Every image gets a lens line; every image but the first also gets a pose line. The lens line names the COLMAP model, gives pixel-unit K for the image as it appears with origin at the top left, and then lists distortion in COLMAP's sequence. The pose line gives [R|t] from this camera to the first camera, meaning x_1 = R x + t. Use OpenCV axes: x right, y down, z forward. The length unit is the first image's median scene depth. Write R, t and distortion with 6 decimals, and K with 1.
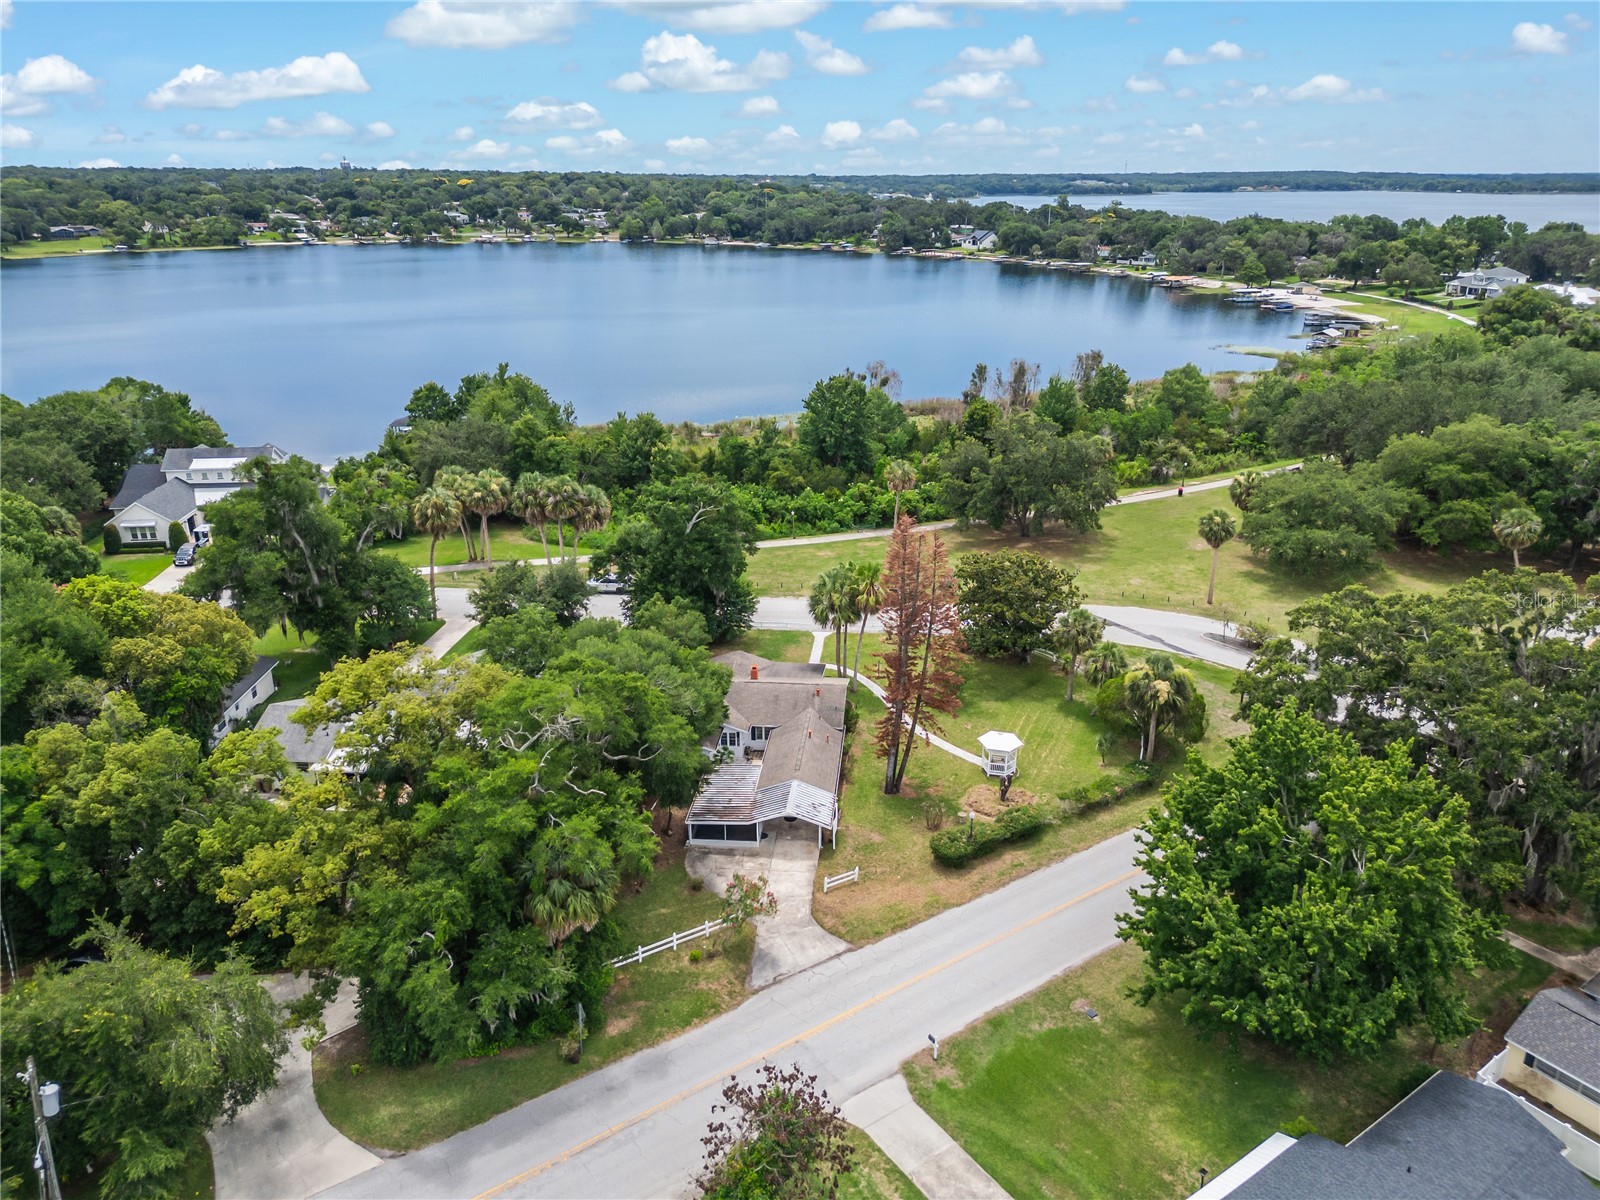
lens RADIAL K [[1134.5, 0, 806.7], [0, 1134.5, 605.4], [0, 0, 1]] dist [0.045116, -0.038646]
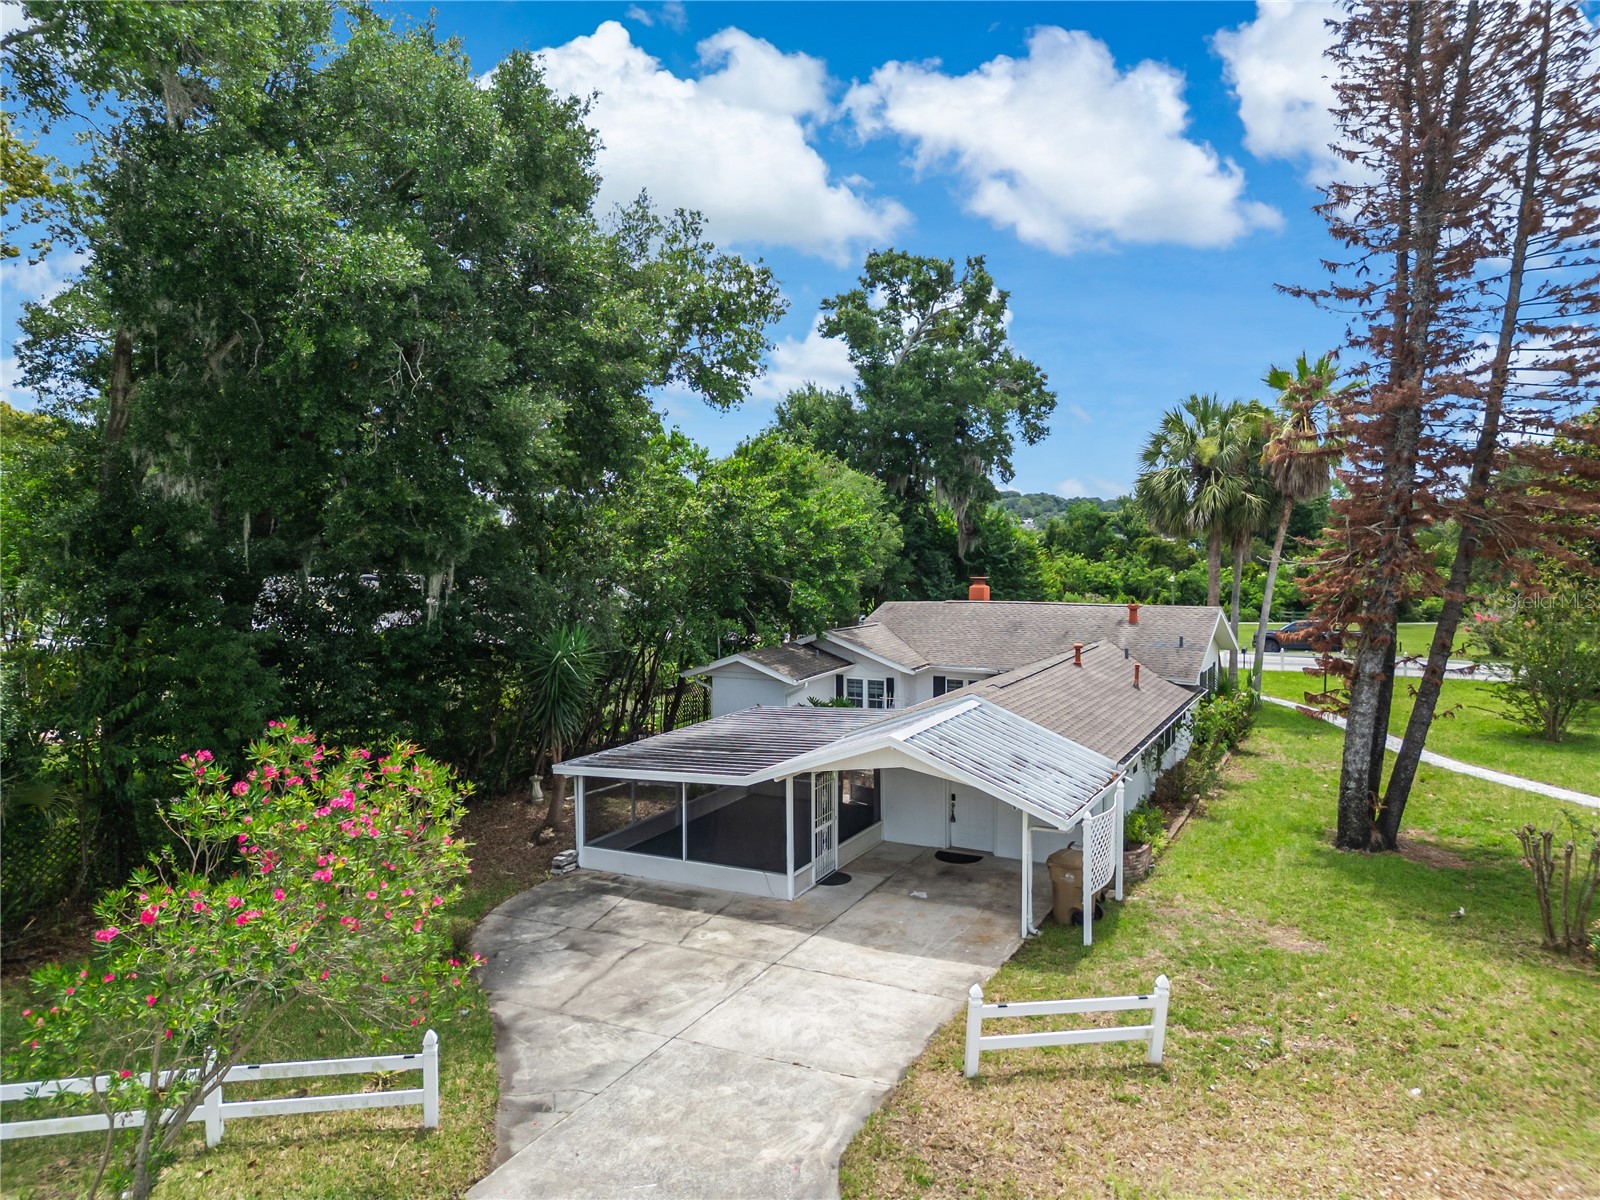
lens RADIAL K [[1134.5, 0, 797.8], [0, 1134.5, 600.8], [0, 0, 1]] dist [0.045116, -0.038646]
pose [[0.927866, 0.028247, -0.371843, 0.049434], [-0.134727, 0.955170, -0.263626, 0.198760], [0.347727, 0.294707, 0.890075, 0.691560]]
